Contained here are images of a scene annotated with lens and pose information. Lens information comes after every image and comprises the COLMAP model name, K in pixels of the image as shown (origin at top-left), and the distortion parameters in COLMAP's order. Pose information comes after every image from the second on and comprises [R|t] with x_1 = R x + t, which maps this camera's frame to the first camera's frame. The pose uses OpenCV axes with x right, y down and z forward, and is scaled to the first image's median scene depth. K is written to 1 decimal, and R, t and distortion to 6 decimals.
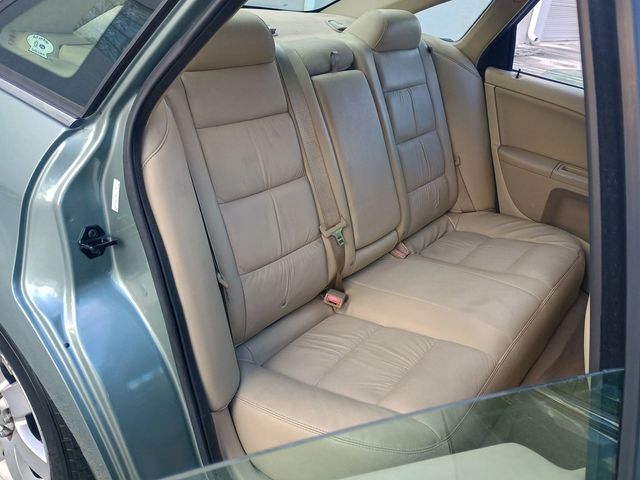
lens RADIAL K [[566.5, 0, 320.0], [0, 566.5, 240.0], [0, 0, 1]] dist [0.048888, -0.012253]
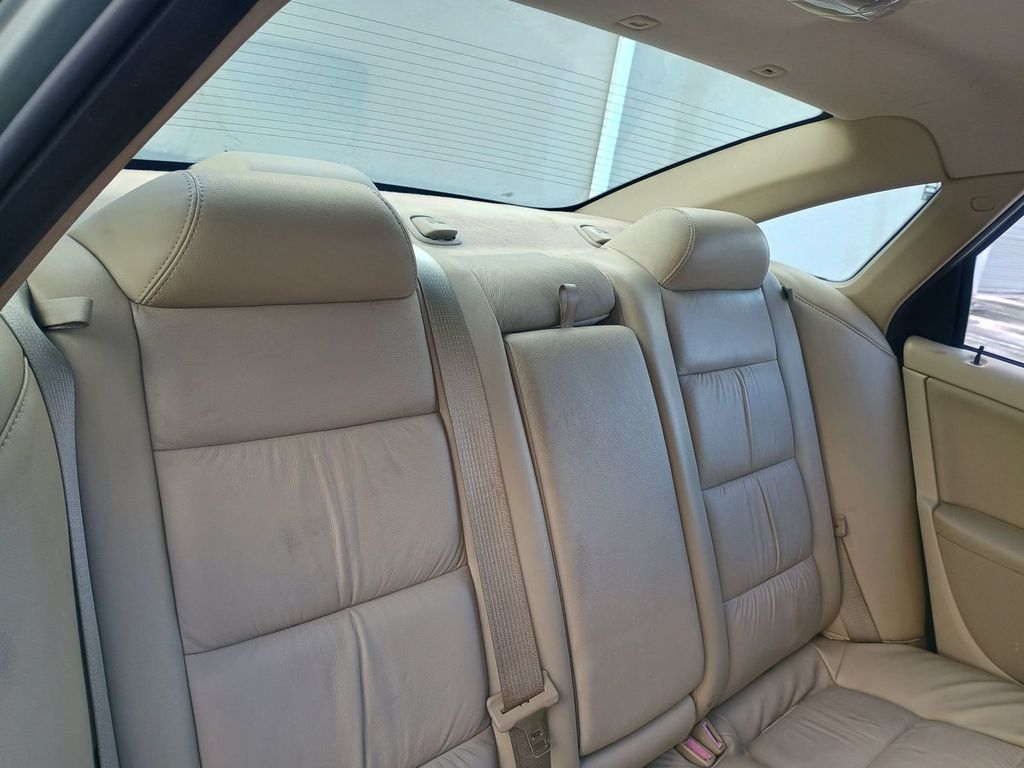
lens RADIAL K [[961.6, 0, 512.0], [0, 961.6, 384.0], [0, 0, 1]] dist [0.051021, -0.022345]
pose [[0.993058, 0.073986, -0.091439, 0.044787], [-0.091574, 0.974201, -0.206269, -0.073589], [0.073819, 0.213211, 0.974213, 0.215533]]
